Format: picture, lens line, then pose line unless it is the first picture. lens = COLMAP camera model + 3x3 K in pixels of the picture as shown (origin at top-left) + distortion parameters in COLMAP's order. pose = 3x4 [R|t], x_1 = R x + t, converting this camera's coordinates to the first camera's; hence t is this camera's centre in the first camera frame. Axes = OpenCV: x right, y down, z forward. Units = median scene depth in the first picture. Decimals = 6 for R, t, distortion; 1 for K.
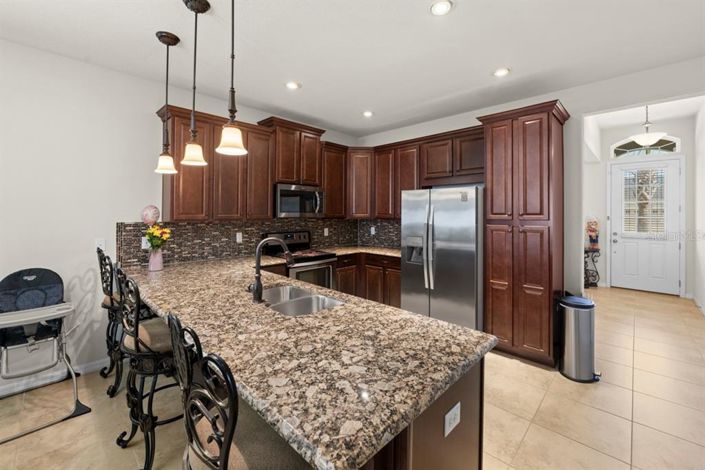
lens RADIAL K [[293.3, 0, 351.3], [0, 293.3, 211.3], [0, 0, 1]] dist [0.001944, 0.000486]
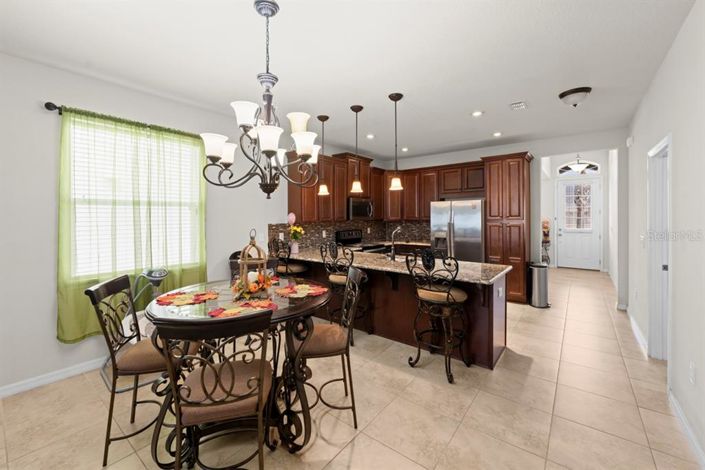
lens RADIAL K [[289.0, 0, 351.5], [0, 289.0, 216.8], [0, 0, 1]] dist [-0.002641, -0.000260]
pose [[0.994974, -0.009592, 0.099671, -0.395305], [0.009005, 0.999939, 0.006340, -0.004814], [-0.099725, -0.005411, 0.995000, -0.464994]]
